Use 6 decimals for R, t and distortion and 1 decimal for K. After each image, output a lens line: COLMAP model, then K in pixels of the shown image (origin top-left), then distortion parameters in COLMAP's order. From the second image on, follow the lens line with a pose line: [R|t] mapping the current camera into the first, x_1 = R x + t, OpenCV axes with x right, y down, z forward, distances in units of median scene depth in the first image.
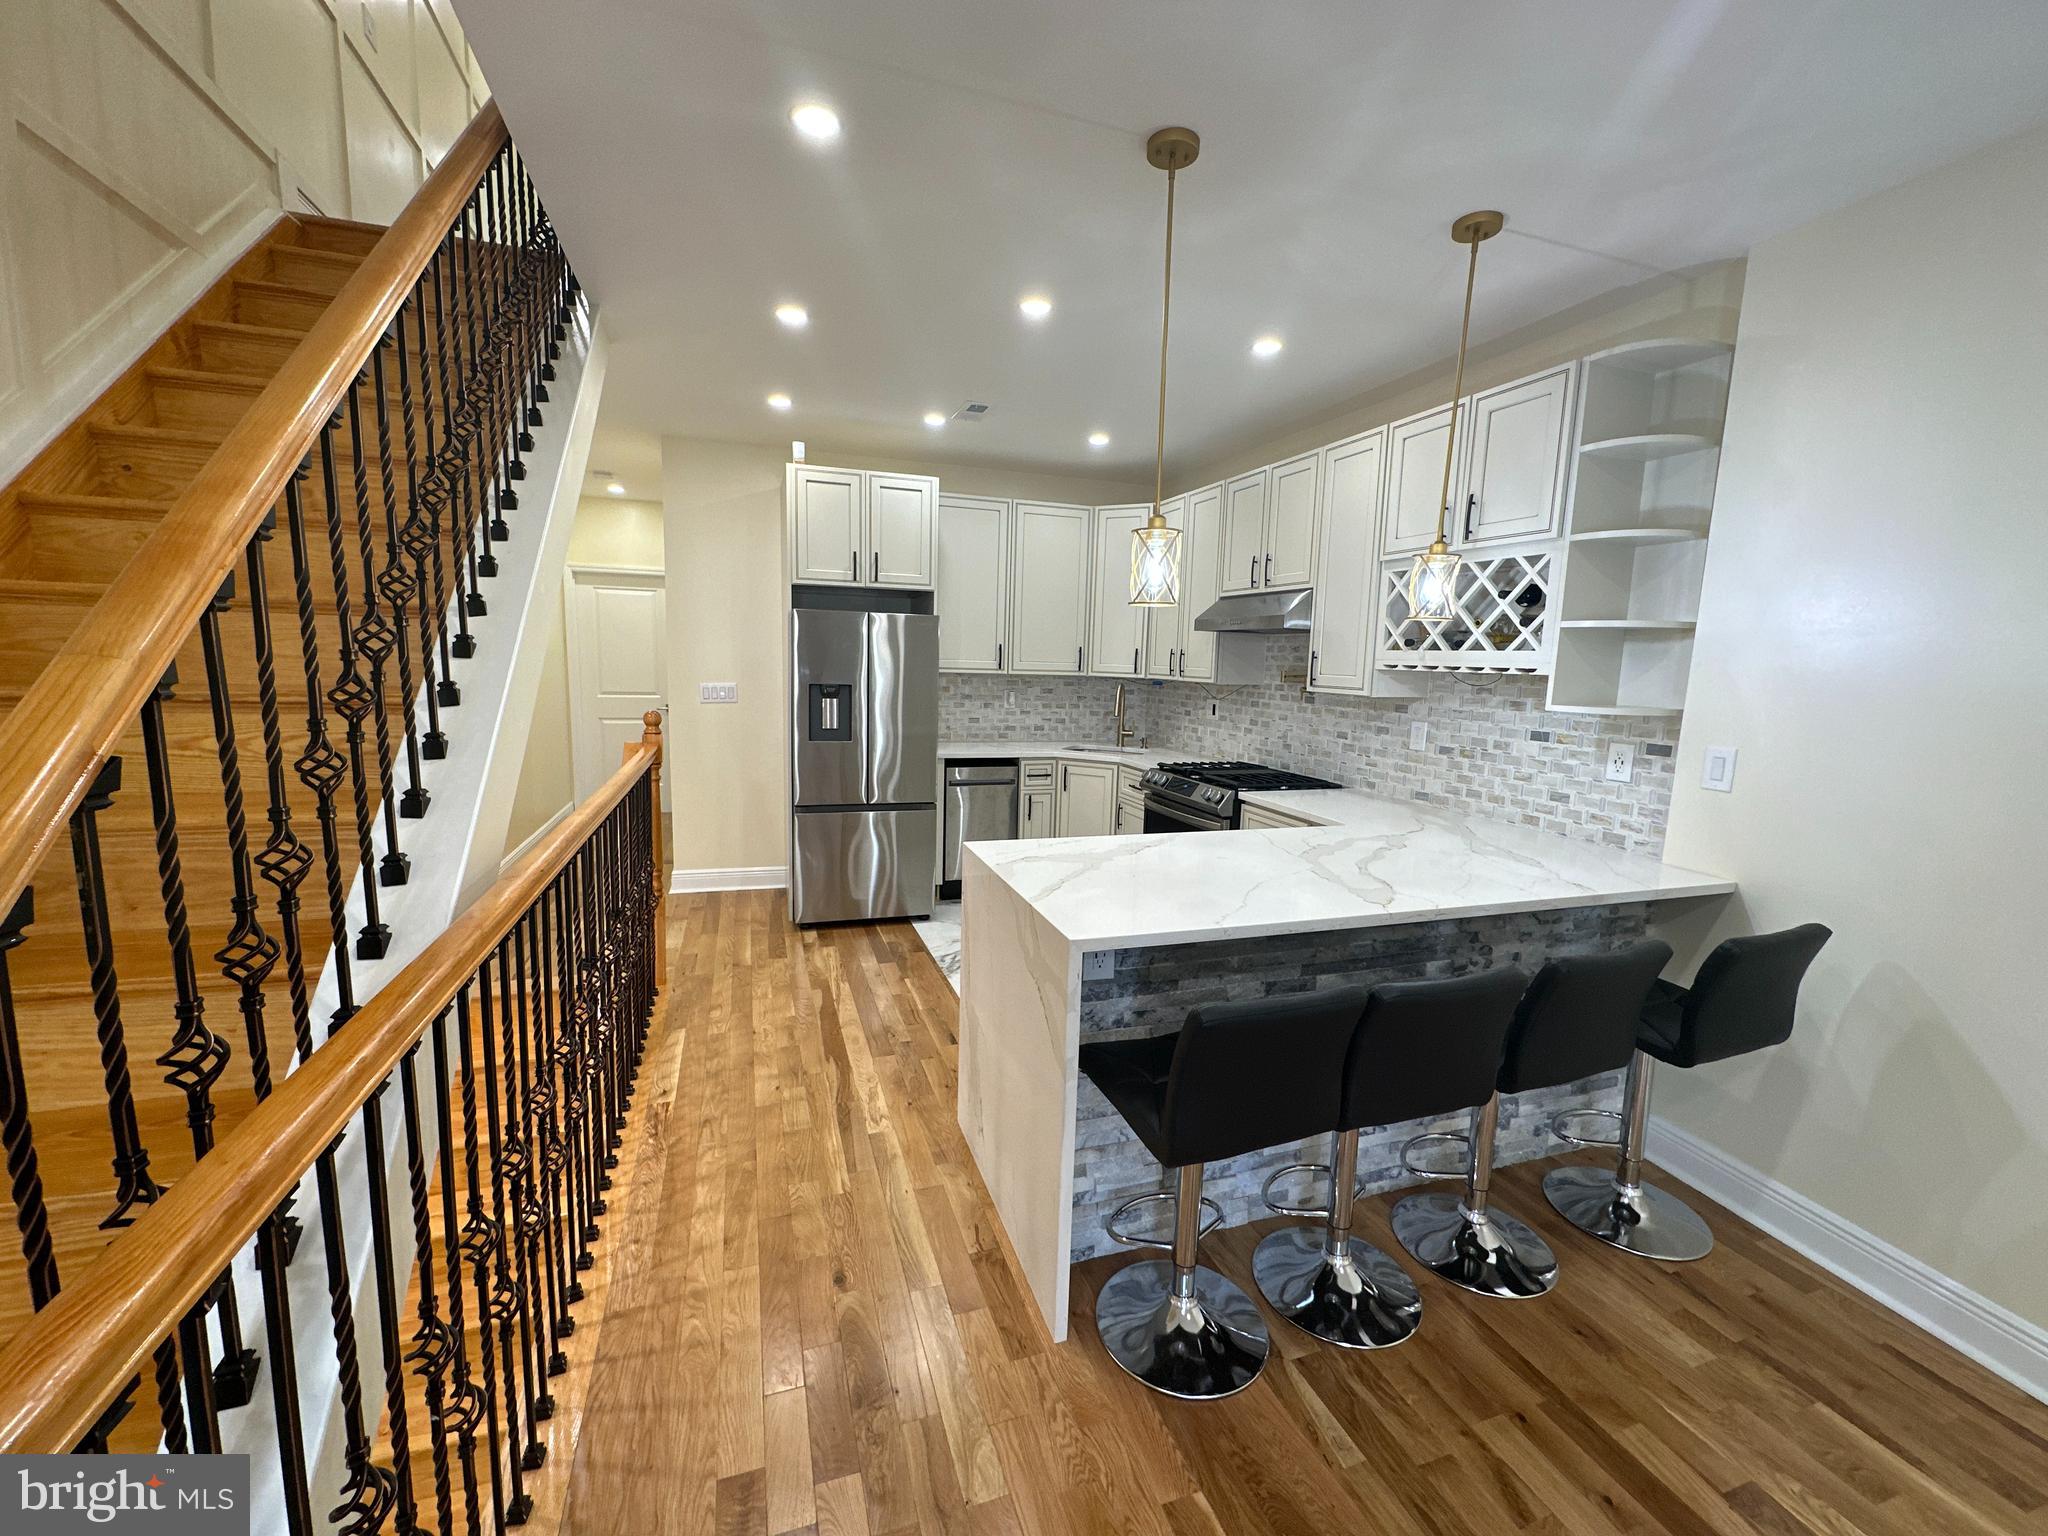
lens RADIAL K [[816.1, 0, 1024.7], [0, 816.1, 768.4], [0, 0, 1]] dist [-0.001323, -0.000354]
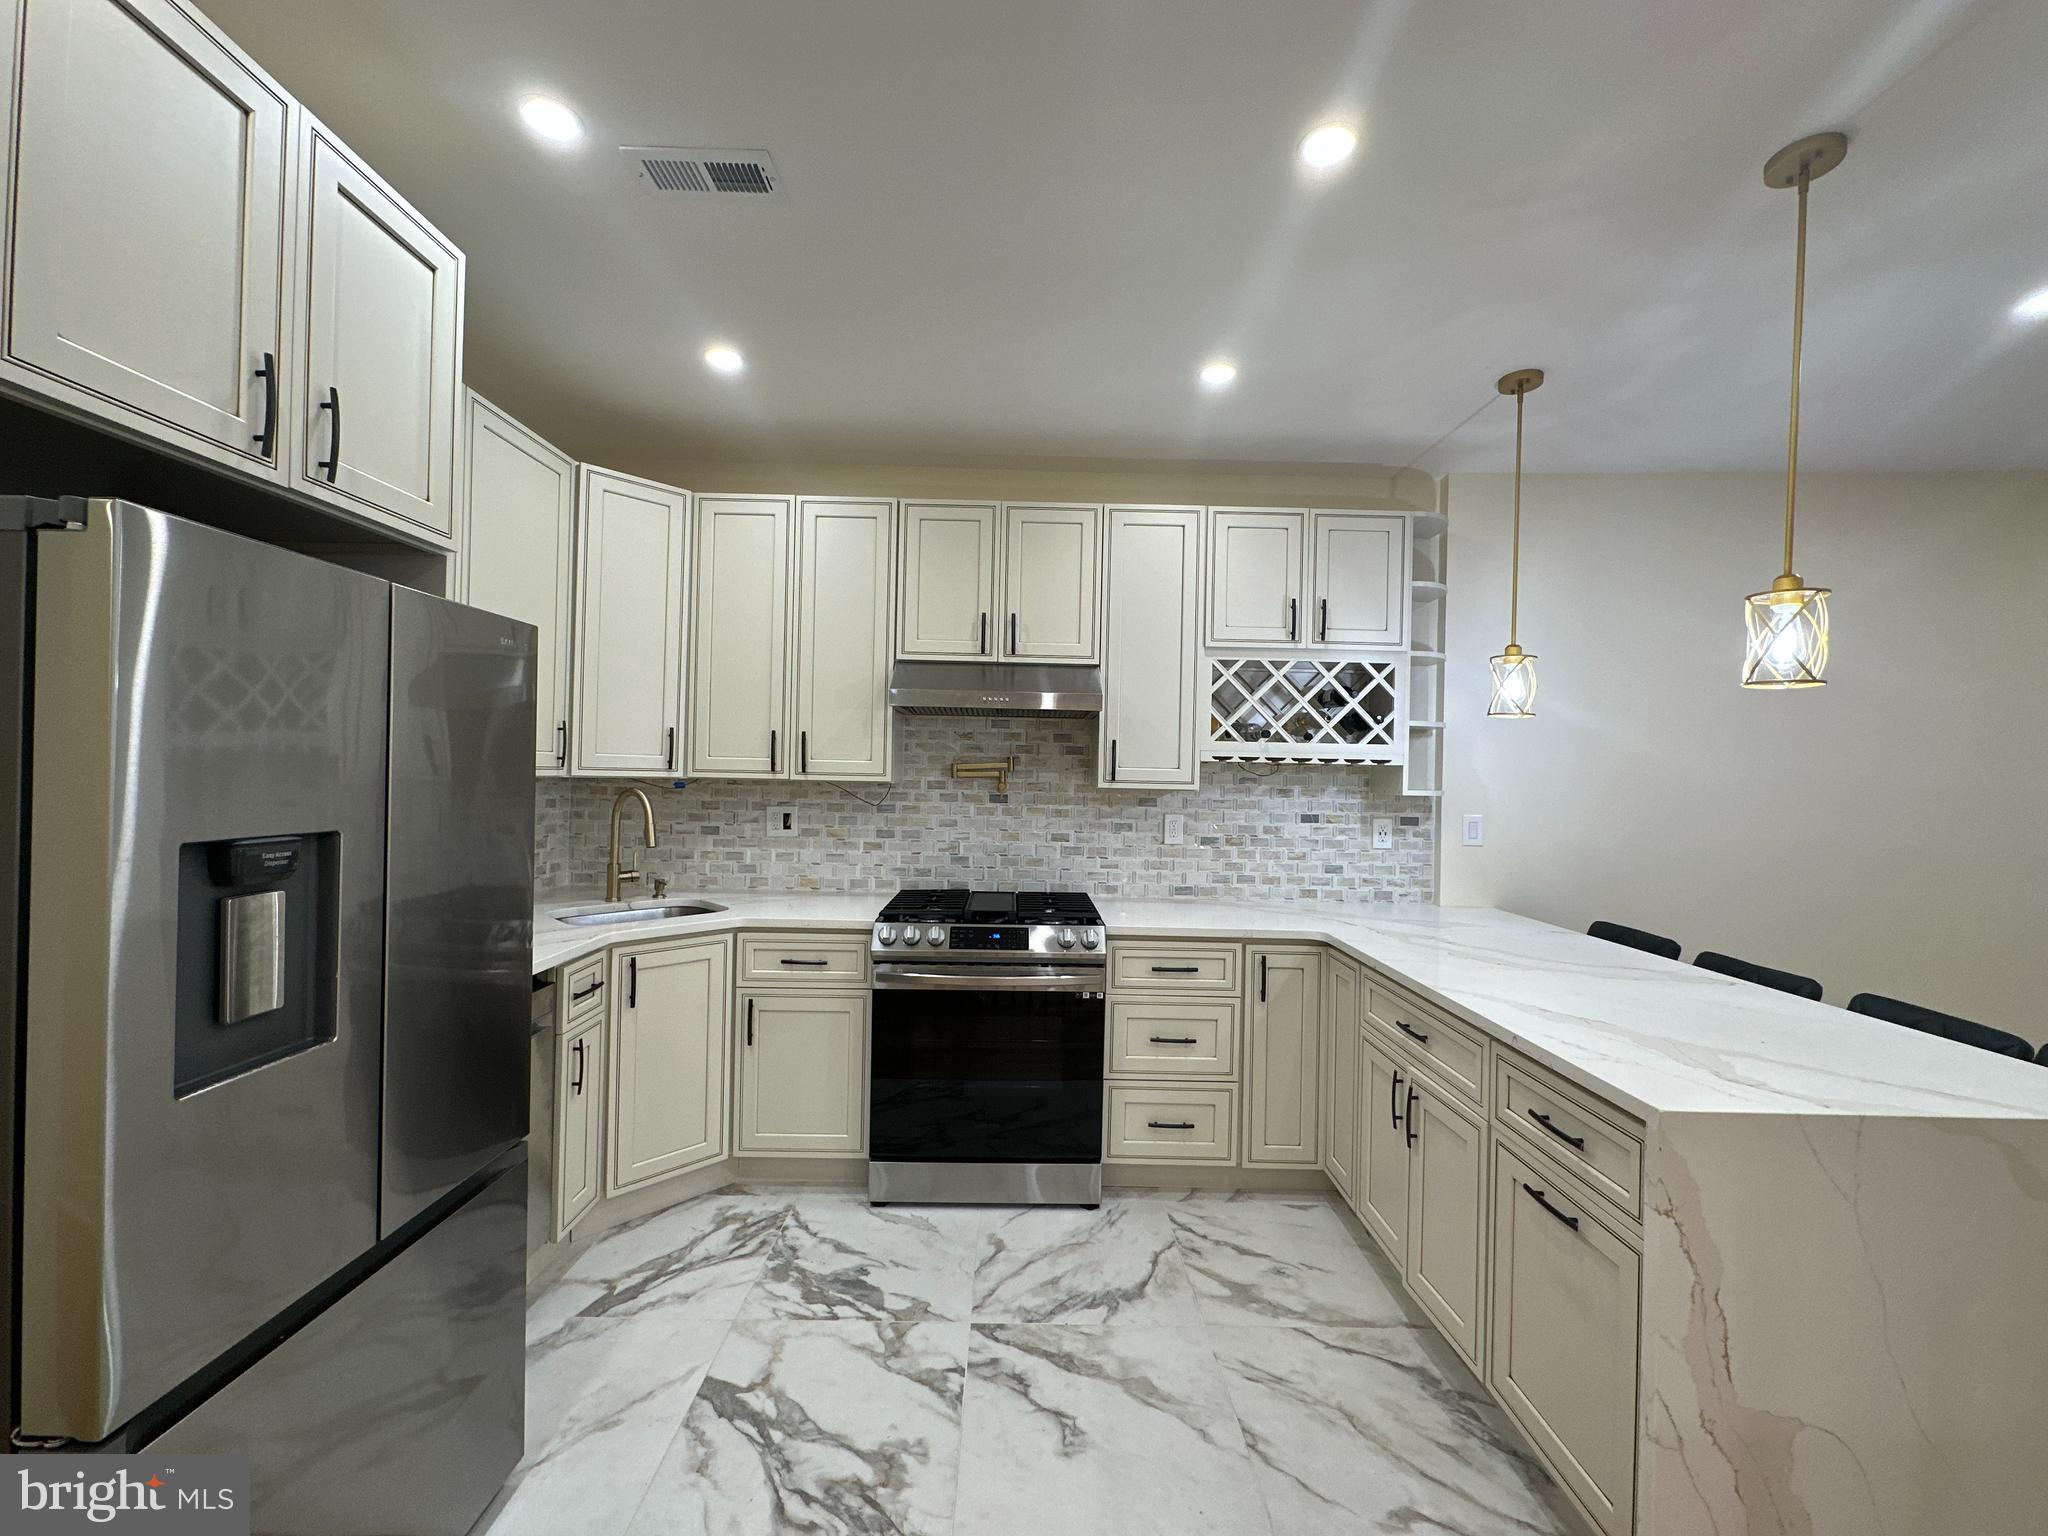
lens RADIAL K [[816.1, 0, 1023.2], [0, 816.1, 766.4], [0, 0, 1]] dist [-0.001323, -0.000354]
pose [[0.320704, -0.012448, 0.947098, -0.626411], [0.116806, 0.992801, -0.026503, -0.139908], [-0.939950, 0.119126, 0.319850, 1.094650]]
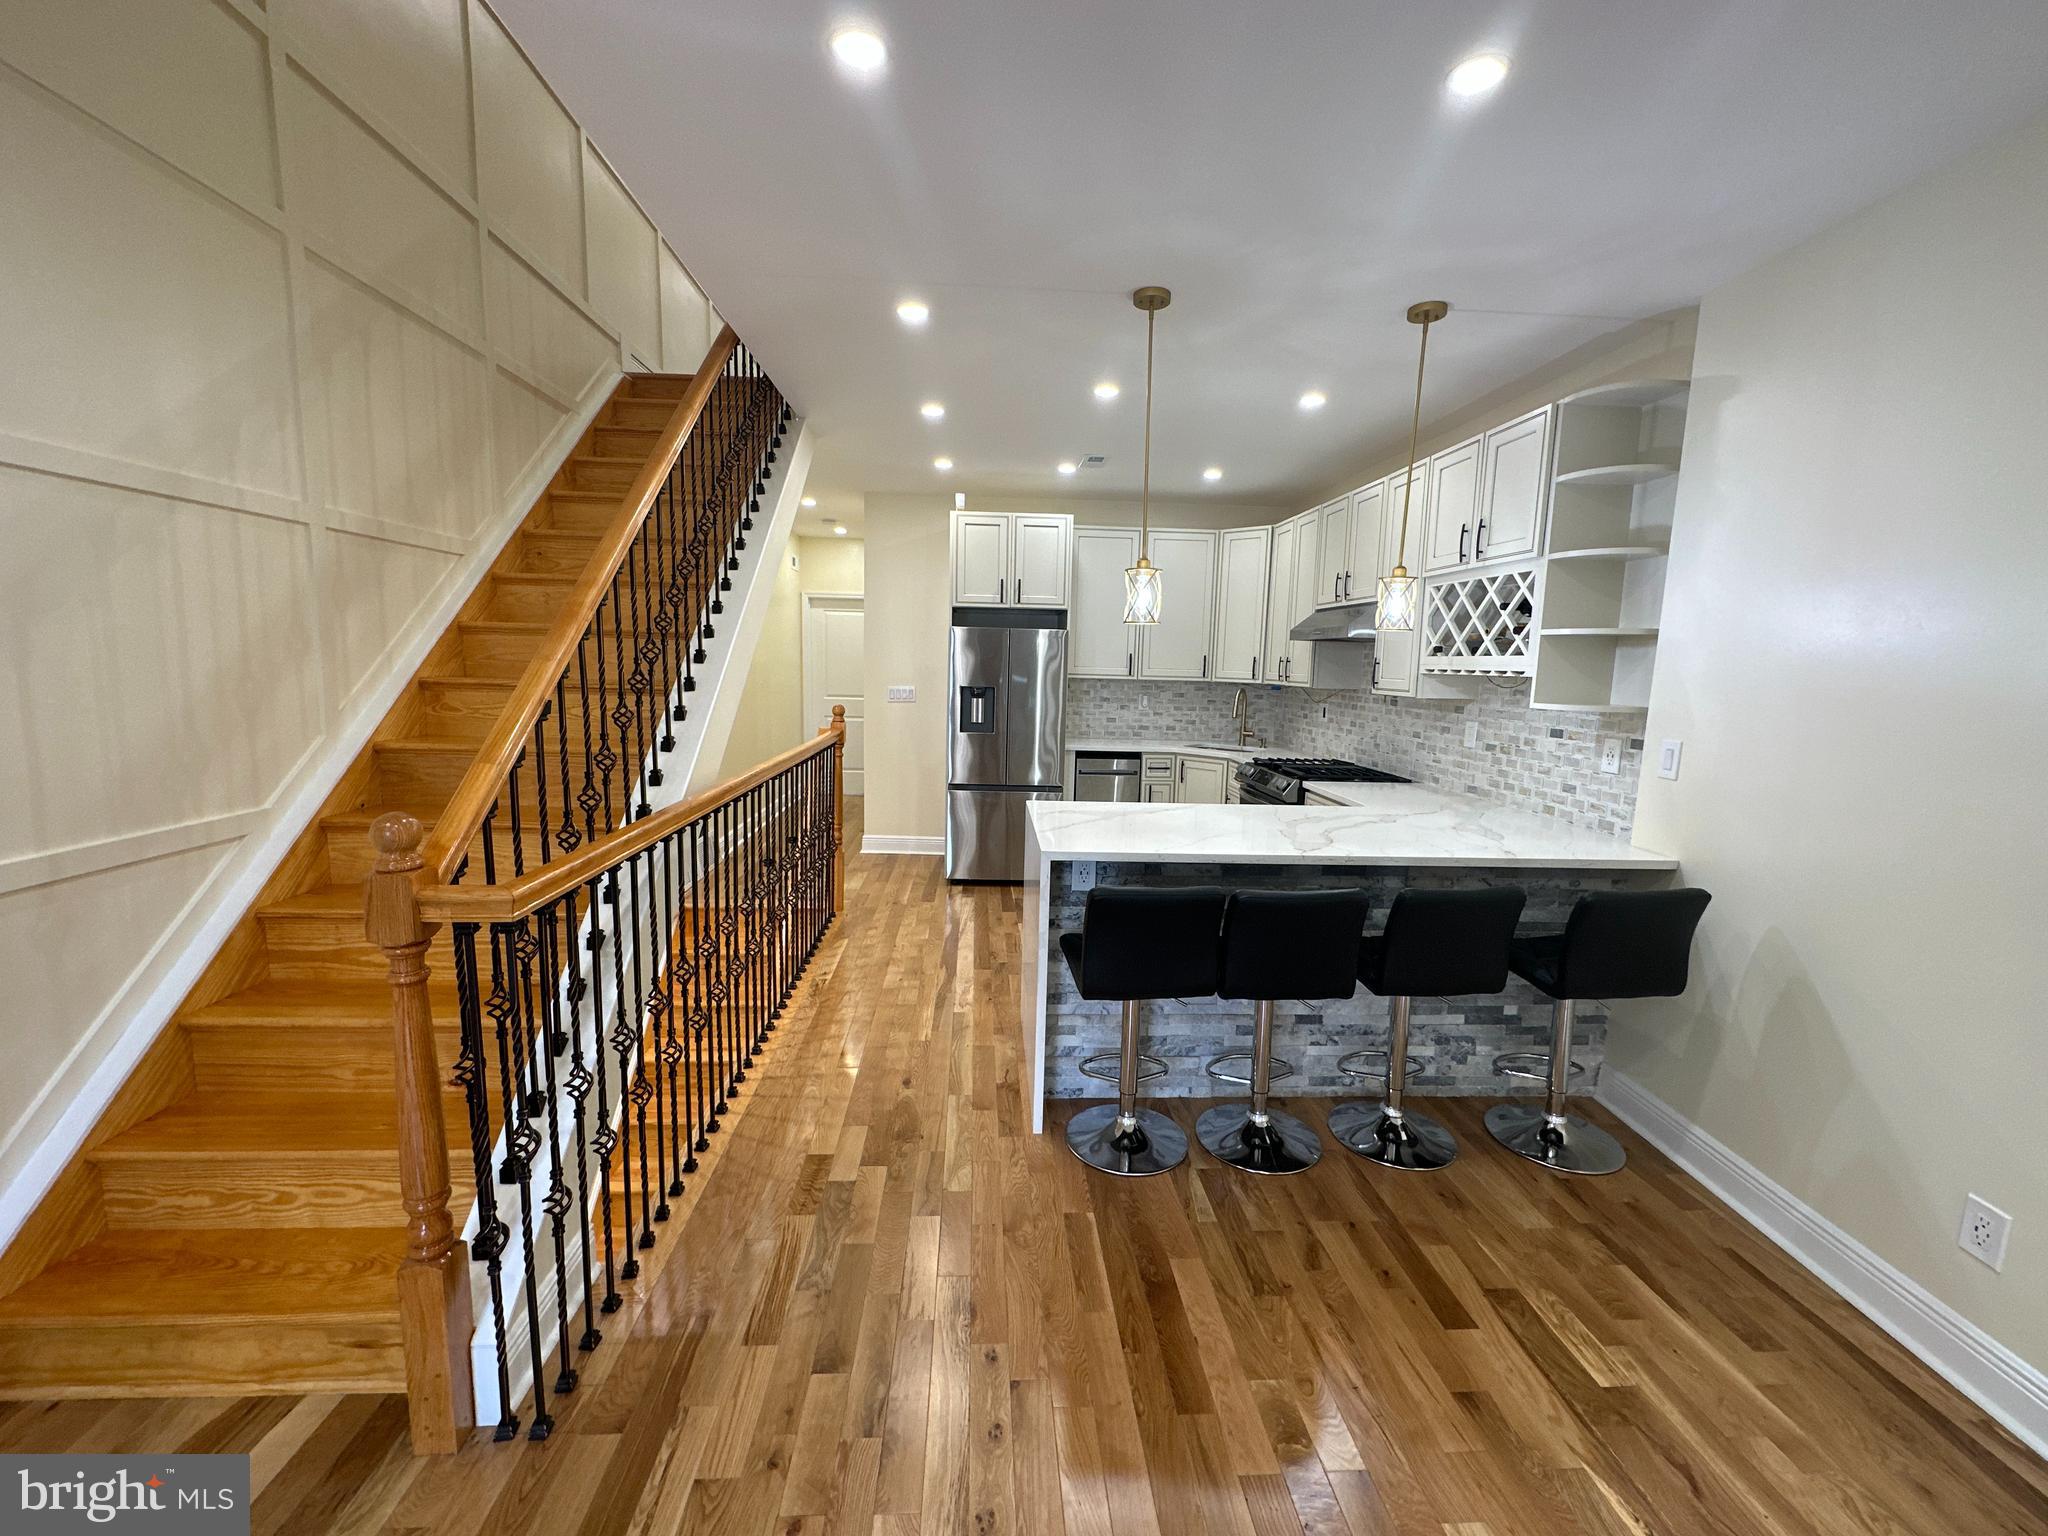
lens RADIAL K [[816.1, 0, 1023.7], [0, 816.1, 769.8], [0, 0, 1]] dist [-0.001323, -0.000354]
pose [[0.963088, 0.030939, -0.267403, 0.256701], [-0.033842, 0.999408, -0.006256, 0.044588], [0.267051, 0.015075, 0.963564, -0.273149]]
